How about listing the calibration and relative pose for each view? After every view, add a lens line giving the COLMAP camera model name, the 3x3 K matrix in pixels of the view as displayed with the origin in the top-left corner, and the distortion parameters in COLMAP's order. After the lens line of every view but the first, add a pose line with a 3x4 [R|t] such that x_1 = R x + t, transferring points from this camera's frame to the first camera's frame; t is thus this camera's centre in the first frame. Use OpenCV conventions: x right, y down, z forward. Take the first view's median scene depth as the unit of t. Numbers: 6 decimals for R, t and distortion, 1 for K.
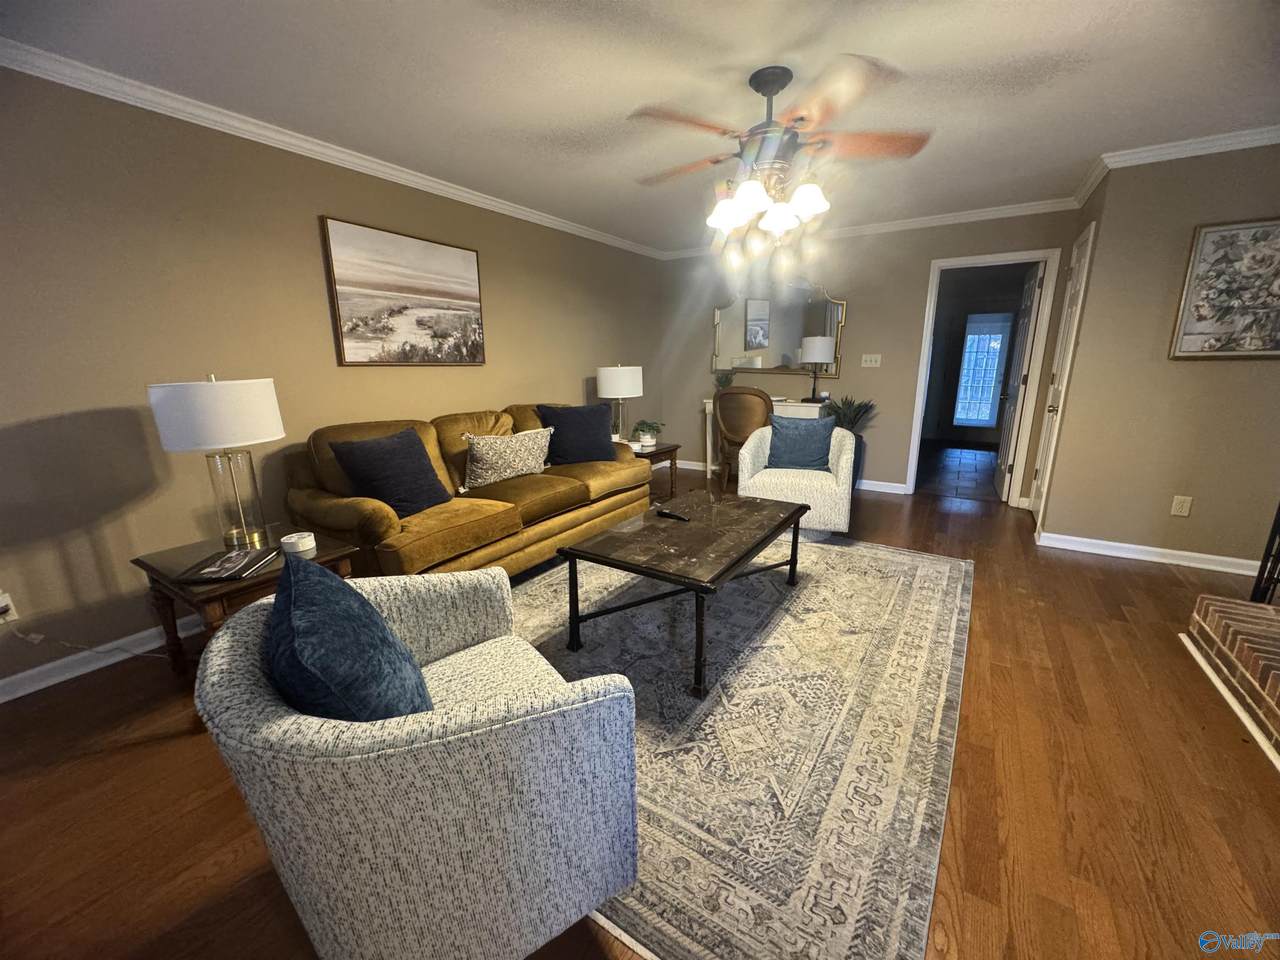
lens RADIAL K [[507.5, 0, 639.7], [0, 507.5, 480.7], [0, 0, 1]] dist [-0.000831, -0.000137]
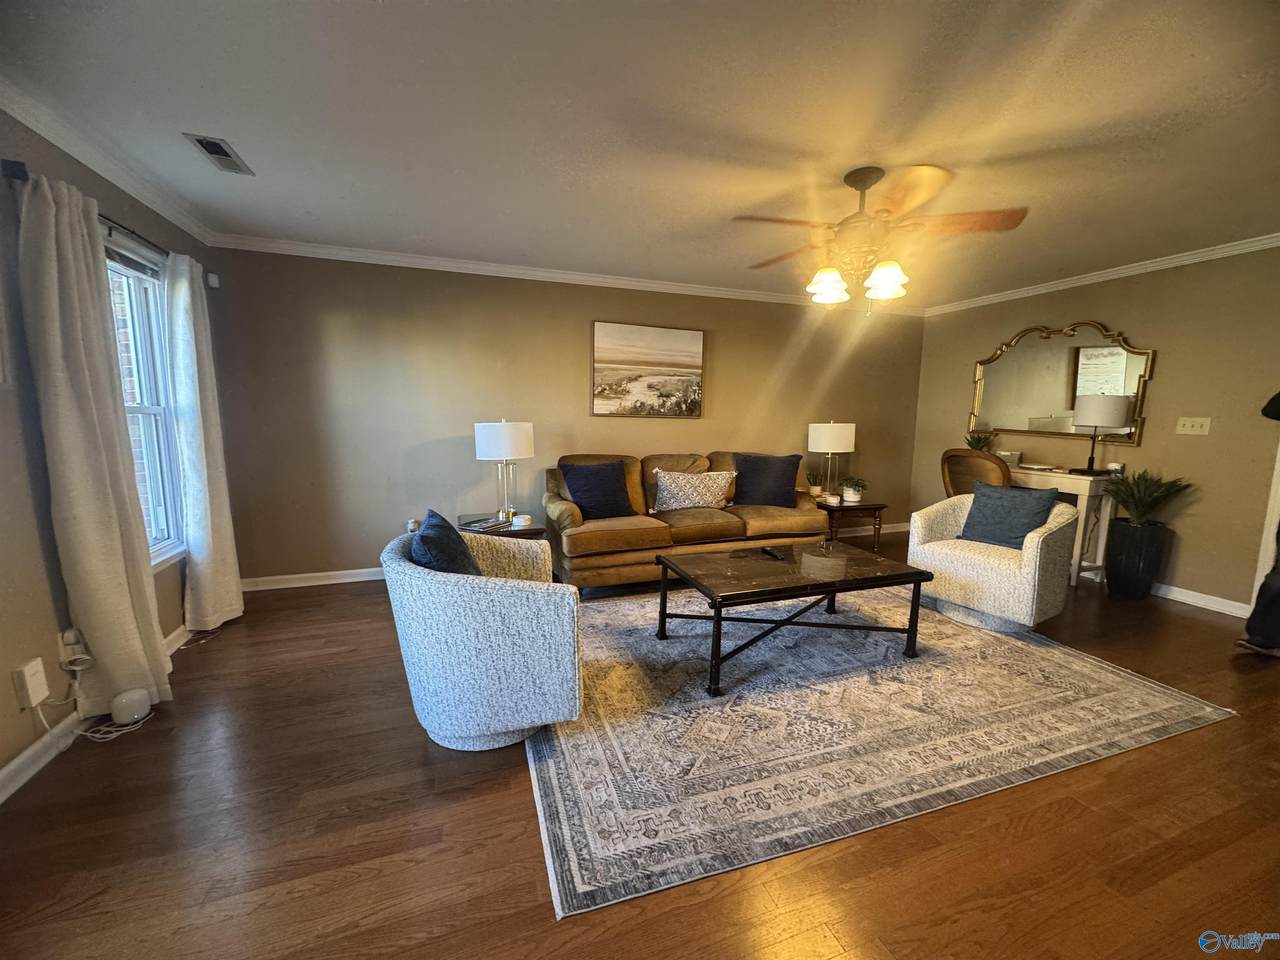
lens RADIAL K [[507.5, 0, 643.8], [0, 507.5, 482.2], [0, 0, 1]] dist [-0.000831, -0.000137]
pose [[0.797044, 0.099323, -0.595698, 0.418854], [-0.158688, 0.986166, -0.047897, 0.010811], [0.582700, 0.132706, 0.801779, -0.072400]]
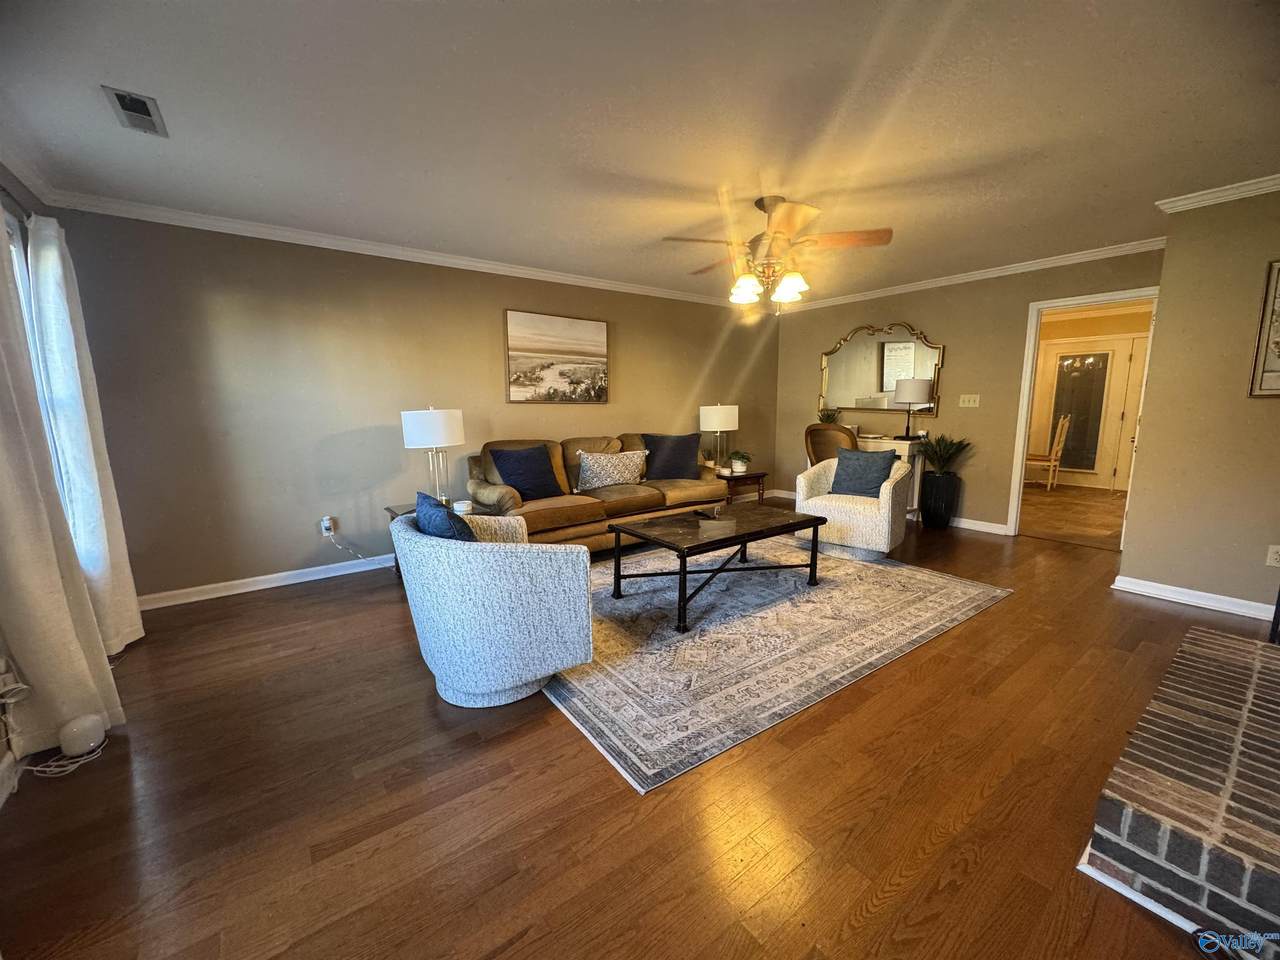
lens RADIAL K [[507.5, 0, 642.4], [0, 507.5, 481.9], [0, 0, 1]] dist [-0.000831, -0.000137]
pose [[0.938323, 0.054622, -0.341418, 0.308142], [-0.081062, 0.994675, -0.063650, 0.069629], [0.336124, 0.087400, 0.937754, -0.258397]]
